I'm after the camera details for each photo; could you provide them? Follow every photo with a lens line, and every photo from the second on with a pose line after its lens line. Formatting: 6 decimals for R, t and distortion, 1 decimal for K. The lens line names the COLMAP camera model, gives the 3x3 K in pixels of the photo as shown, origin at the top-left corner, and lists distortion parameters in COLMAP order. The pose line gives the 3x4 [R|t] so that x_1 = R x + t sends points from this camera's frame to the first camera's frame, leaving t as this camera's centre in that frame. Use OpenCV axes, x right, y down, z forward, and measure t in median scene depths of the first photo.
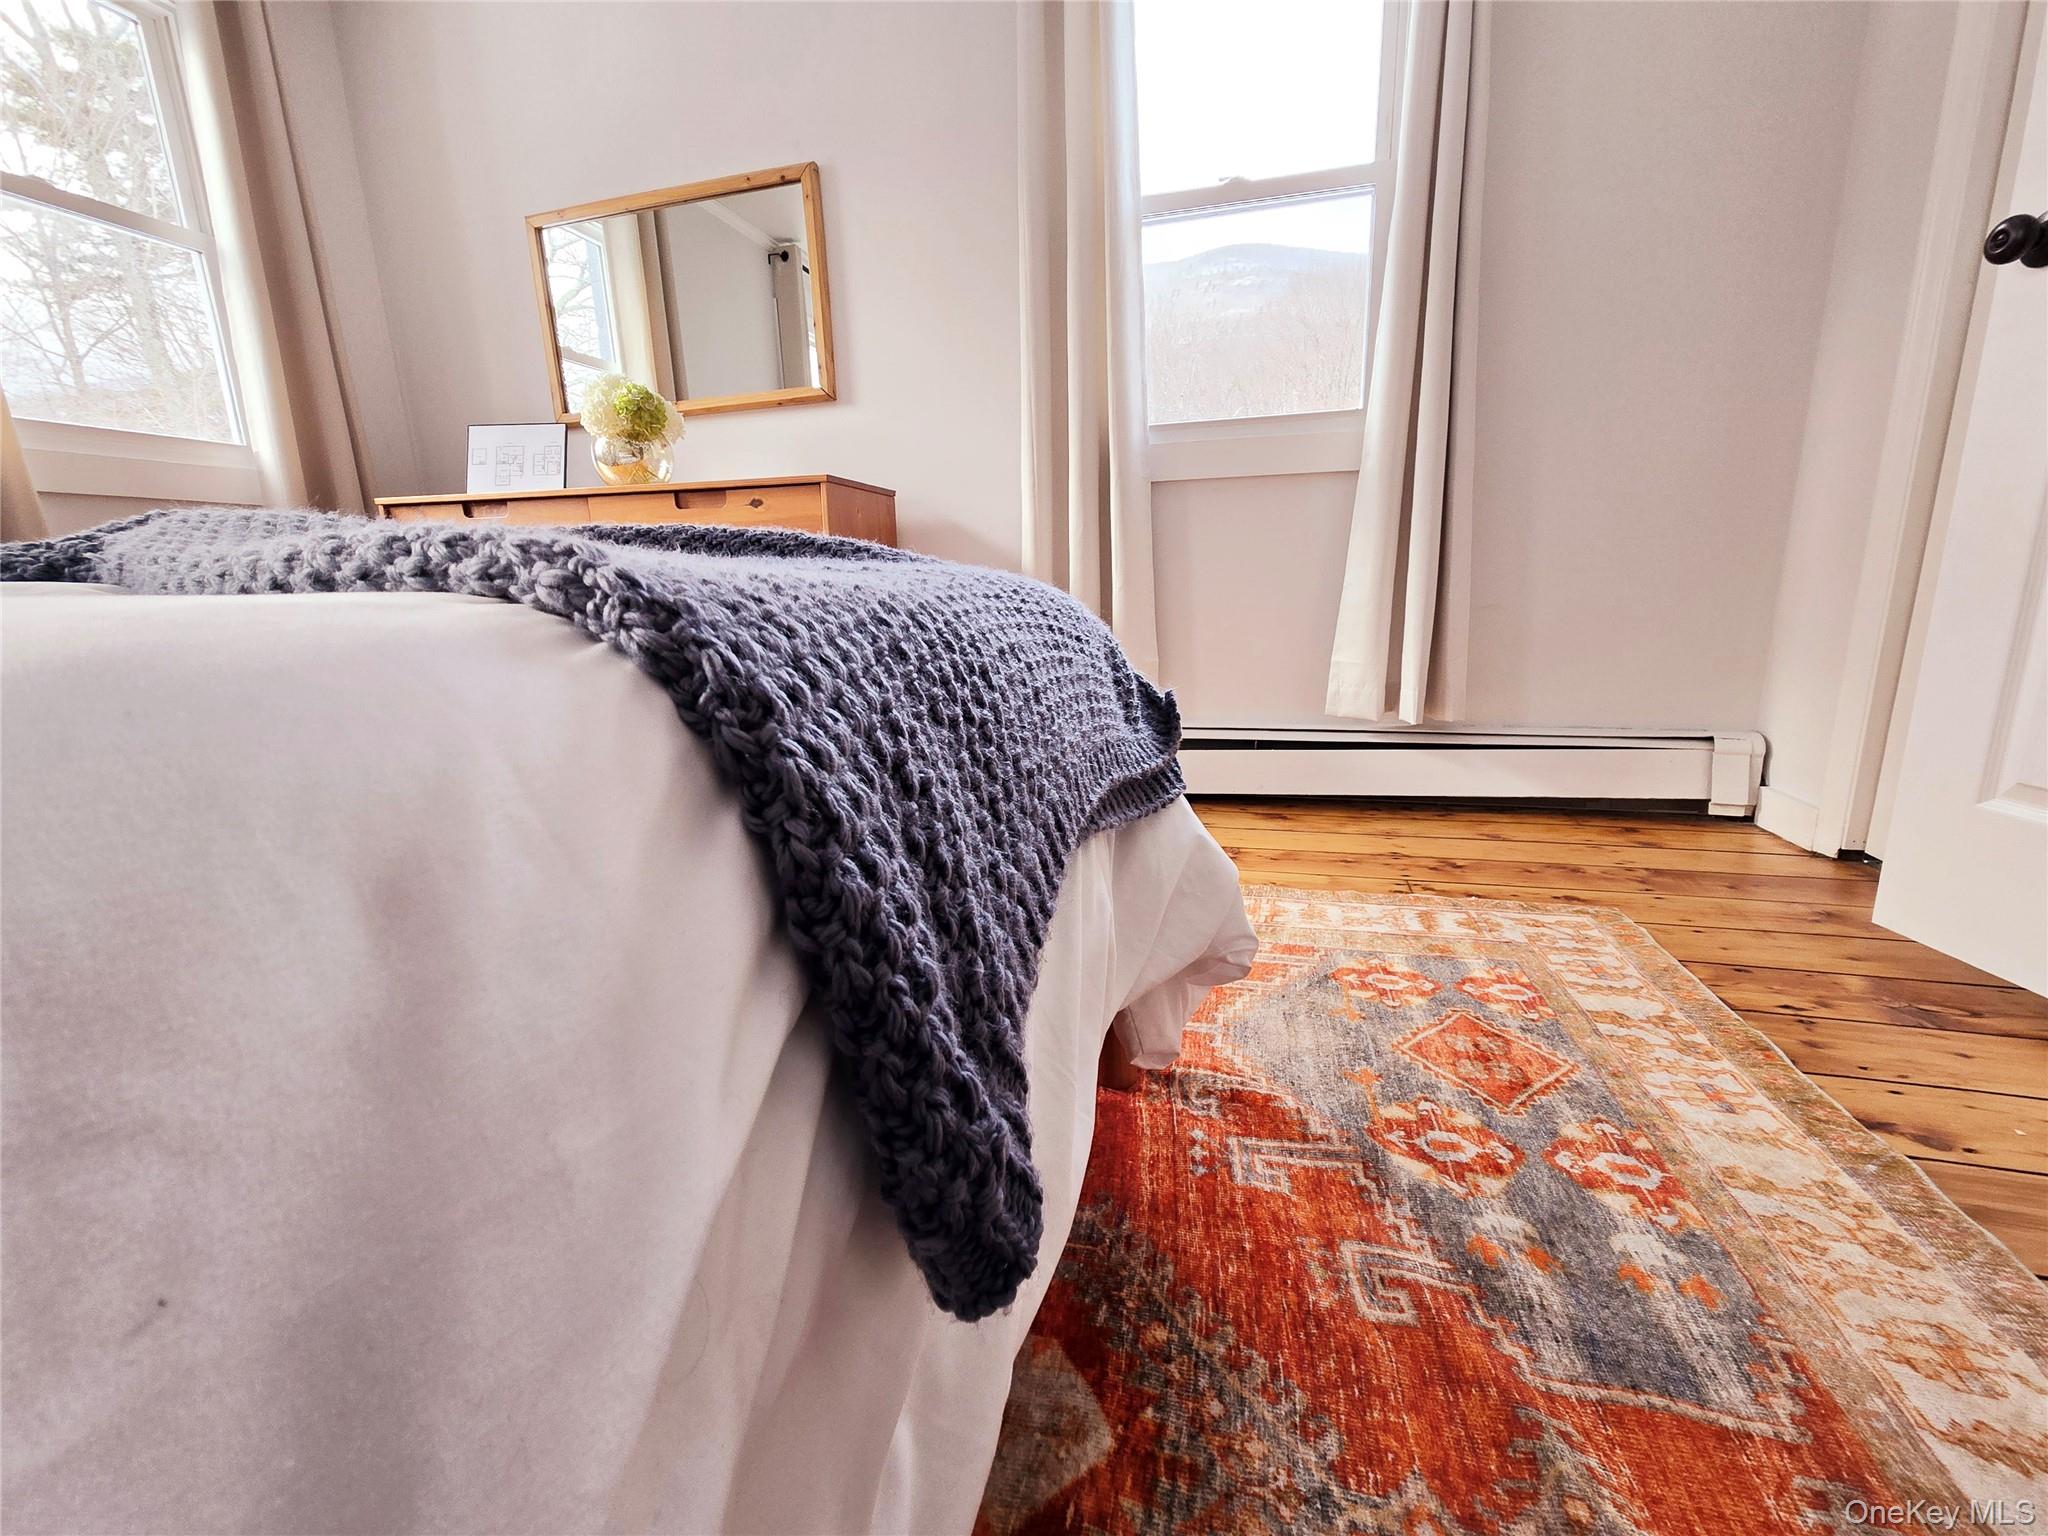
lens RADIAL K [[840.8, 0, 1019.8], [0, 840.8, 768.5], [0, 0, 1]] dist [0.001567, 0.001151]
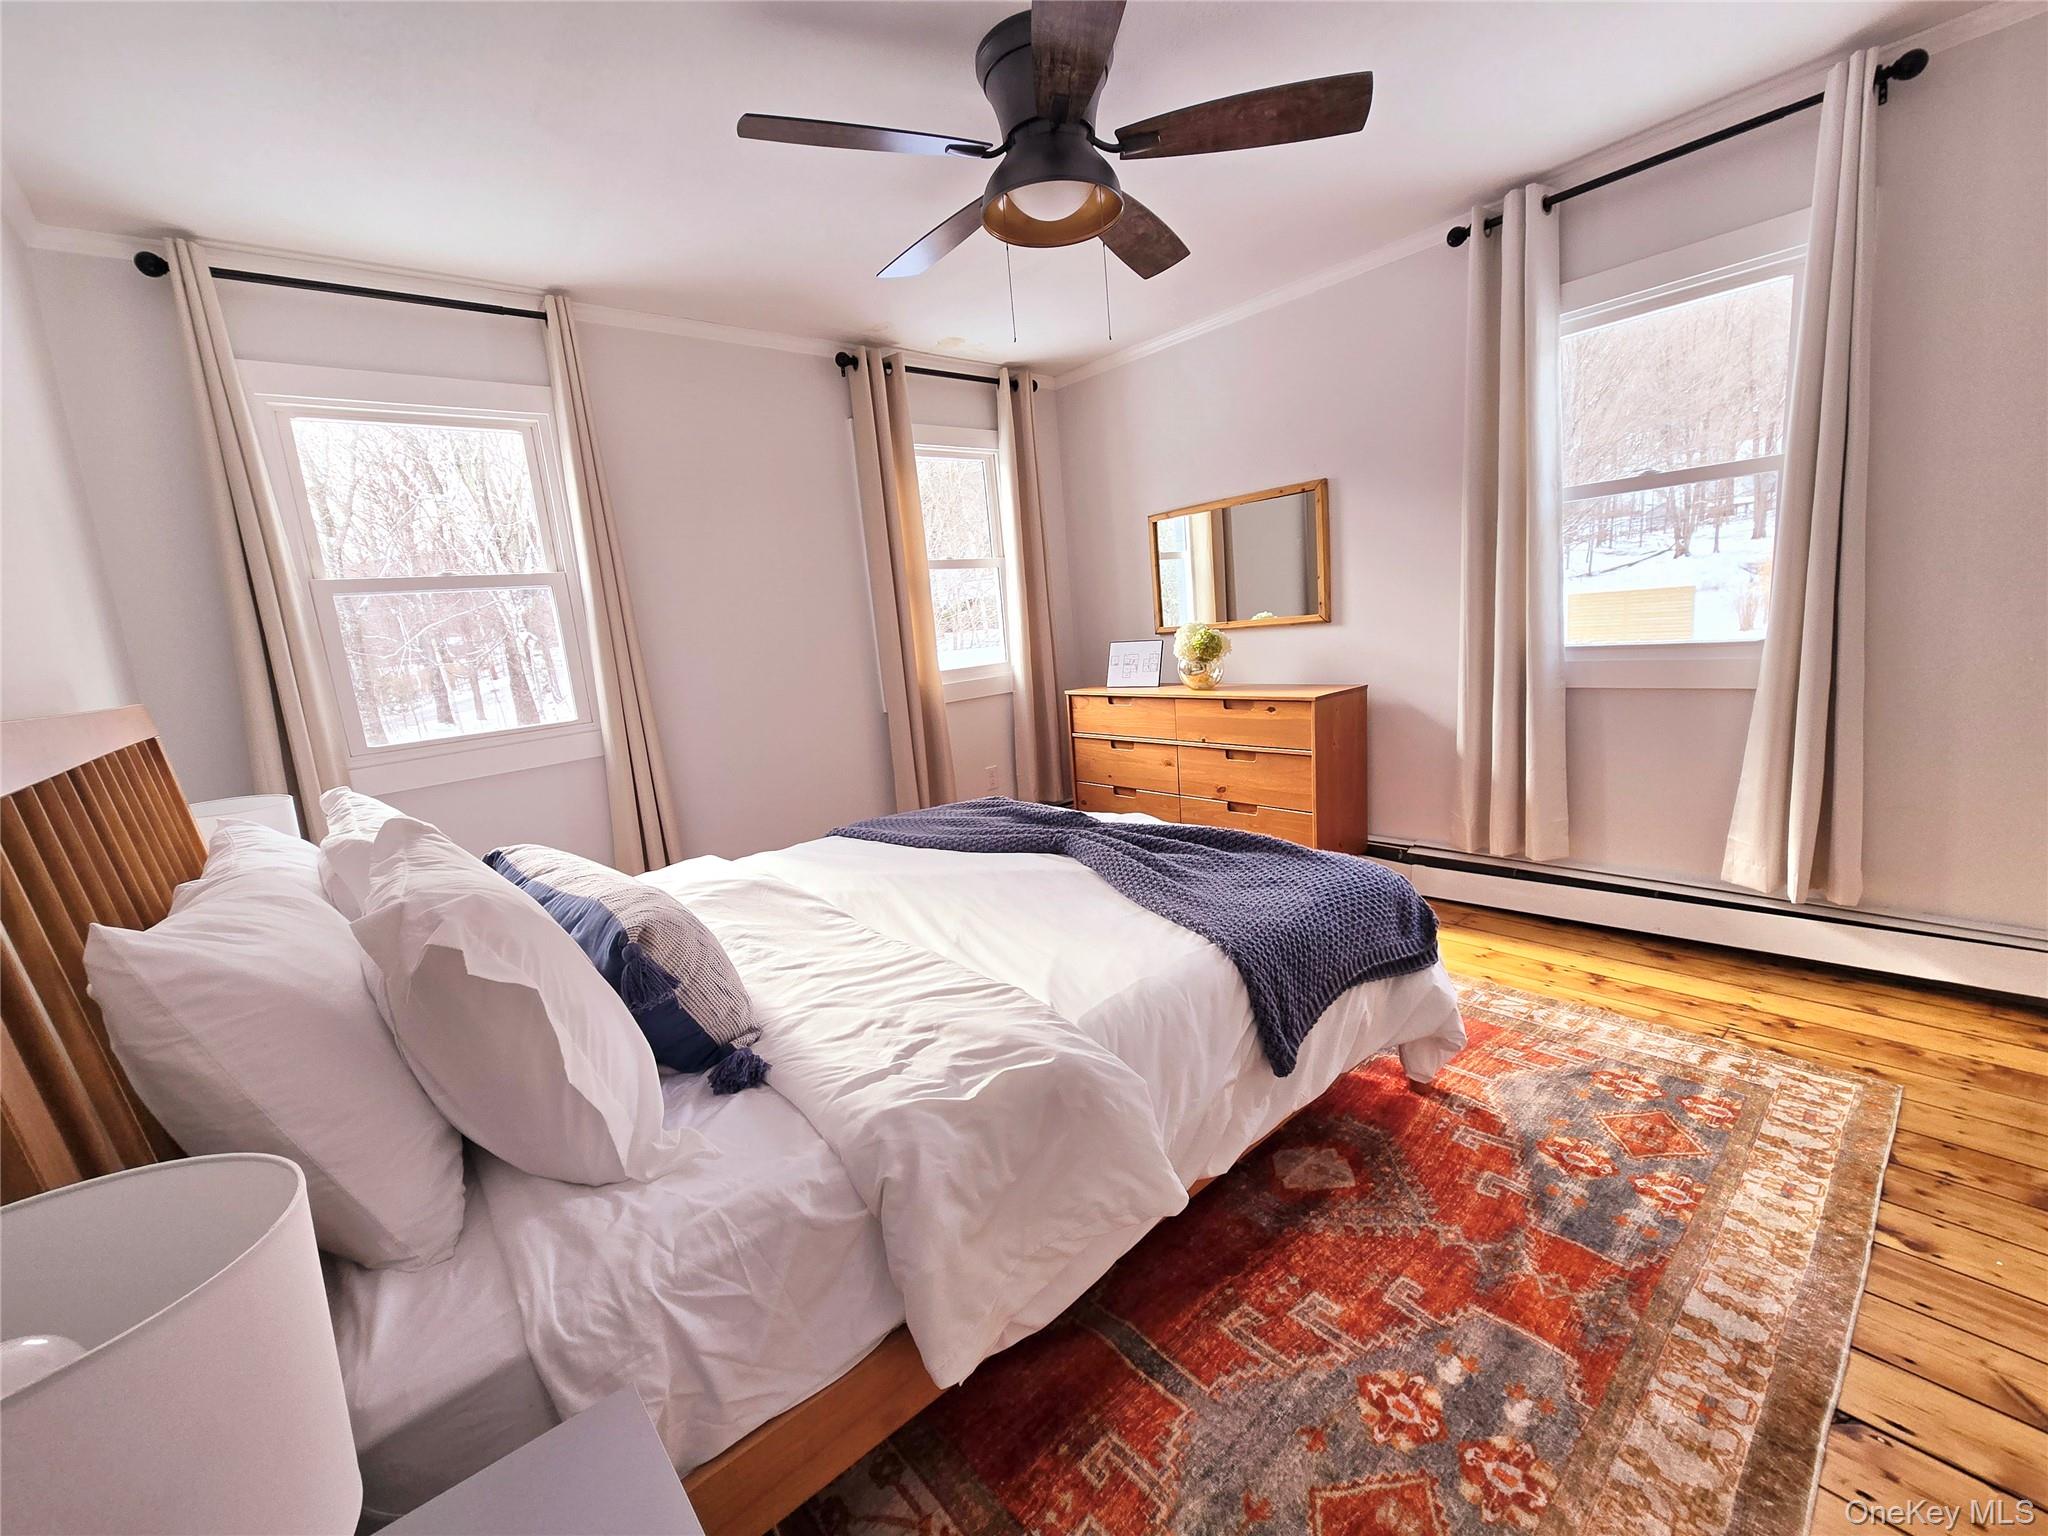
lens RADIAL K [[840.8, 0, 1023.2], [0, 840.8, 763.7], [0, 0, 1]] dist [0.001567, 0.001151]
pose [[0.829153, 0.055470, -0.556262, 0.417176], [-0.063597, 0.997964, 0.004720, -0.376943], [0.555392, 0.031463, 0.830993, -1.286540]]
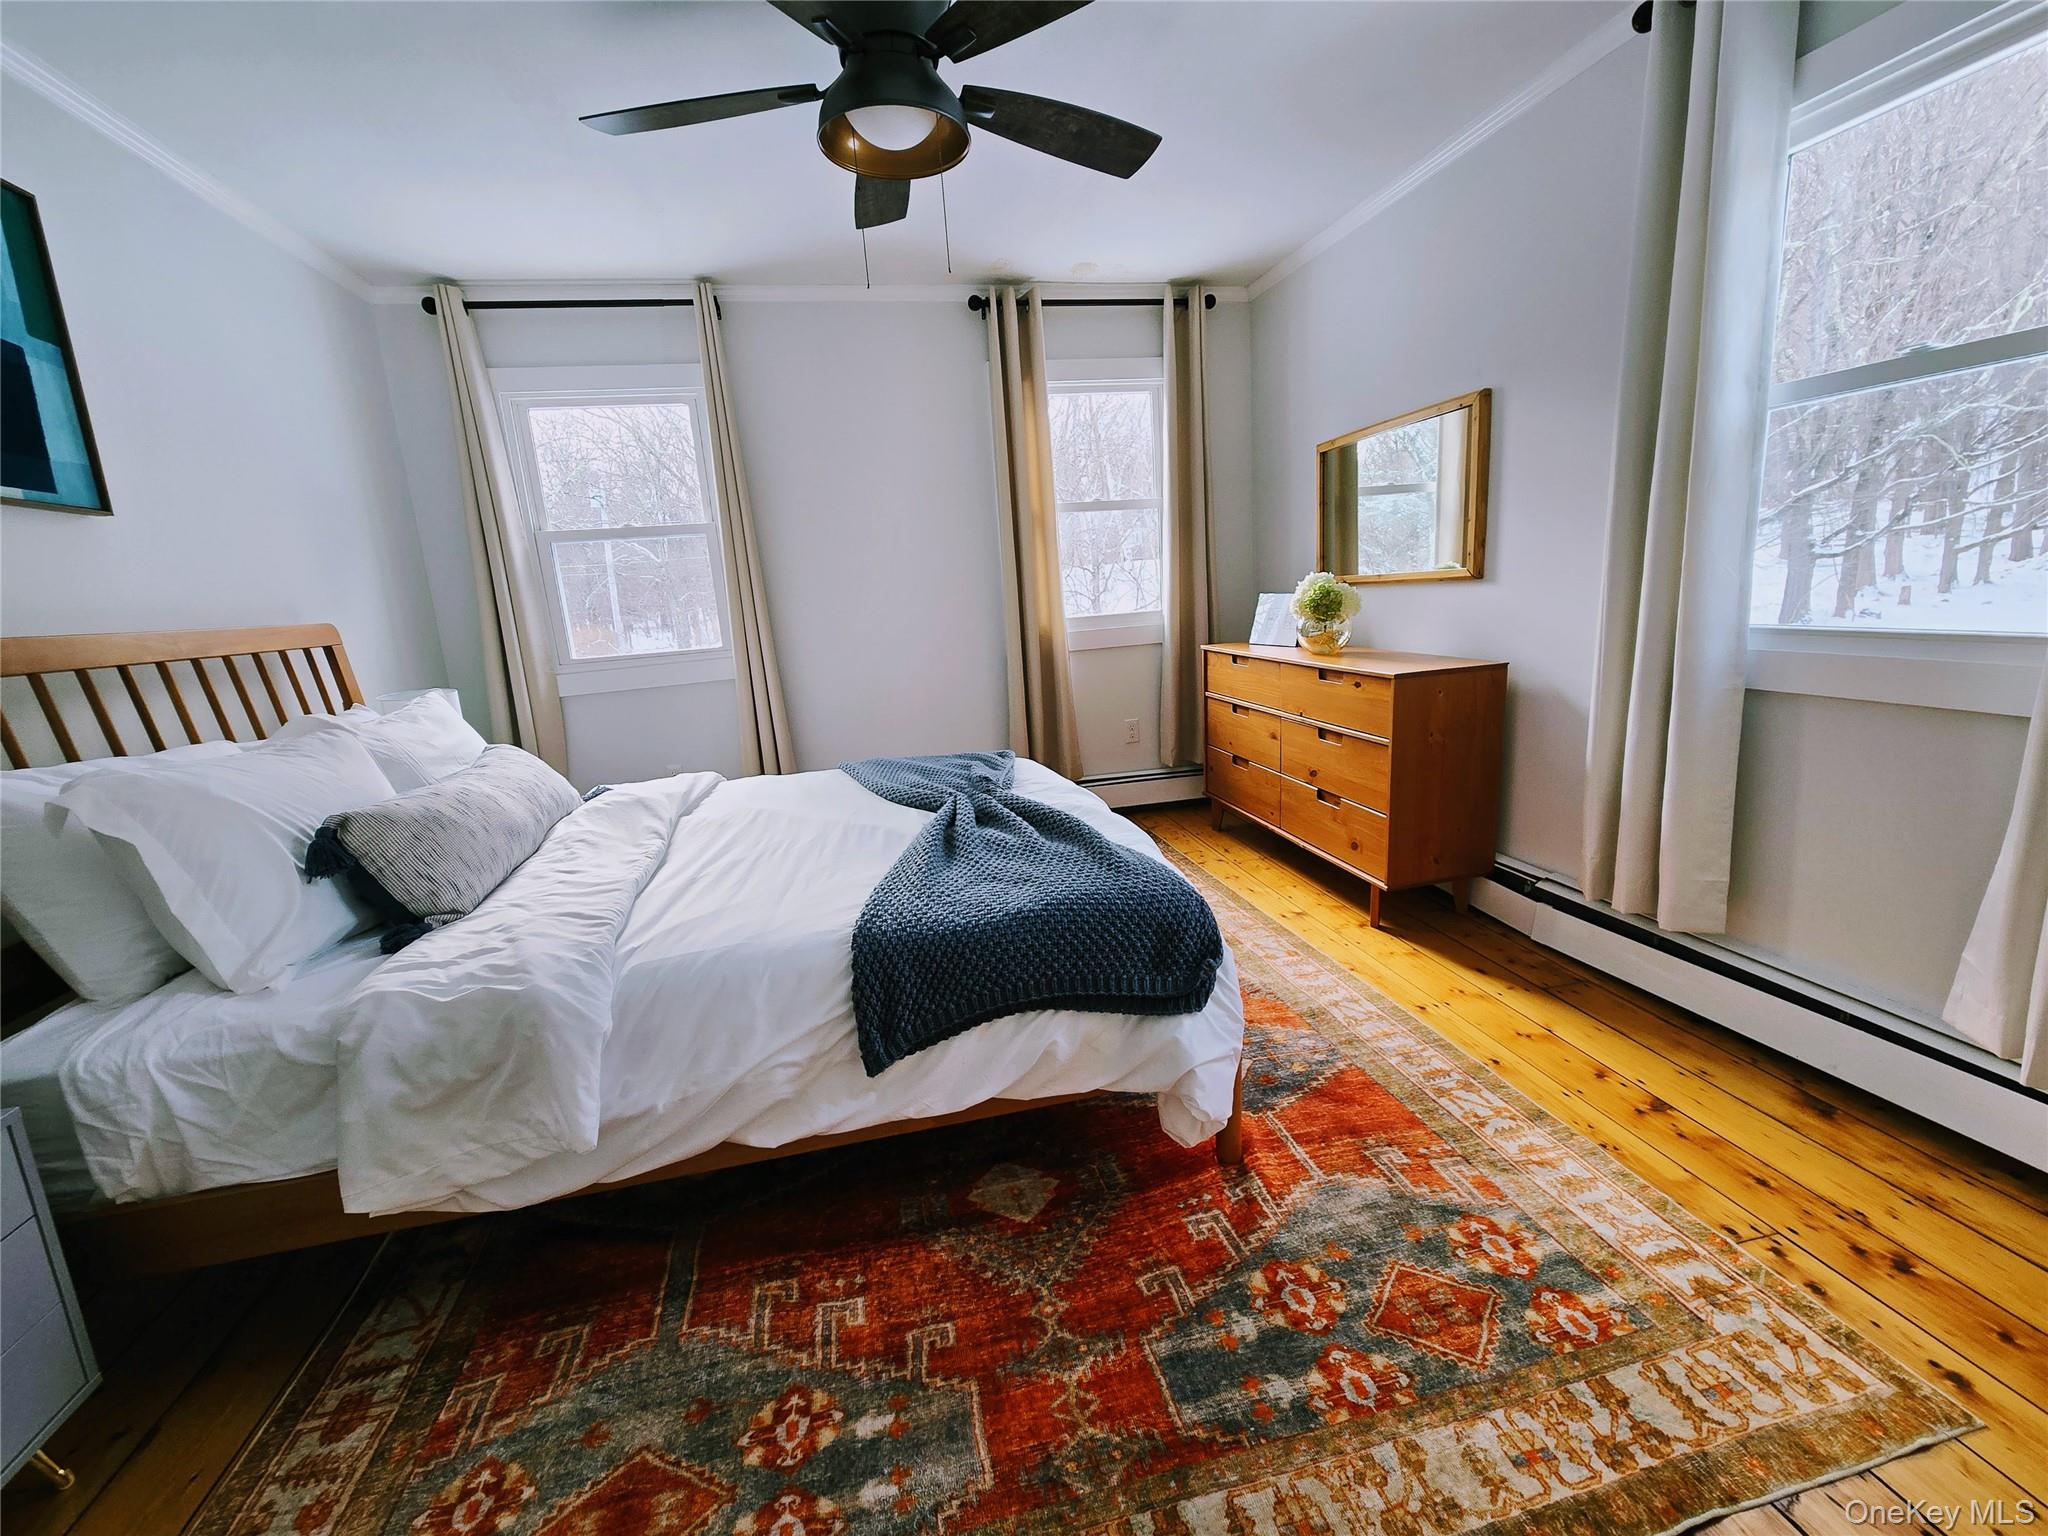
lens RADIAL K [[840.8, 0, 1027.6], [0, 840.8, 761.8], [0, 0, 1]] dist [0.001567, 0.001151]
pose [[0.472949, 0.183447, -0.861781, 1.271907], [-0.142206, 0.981155, 0.130814, -0.596850], [0.869538, 0.060682, 0.490123, -0.249911]]
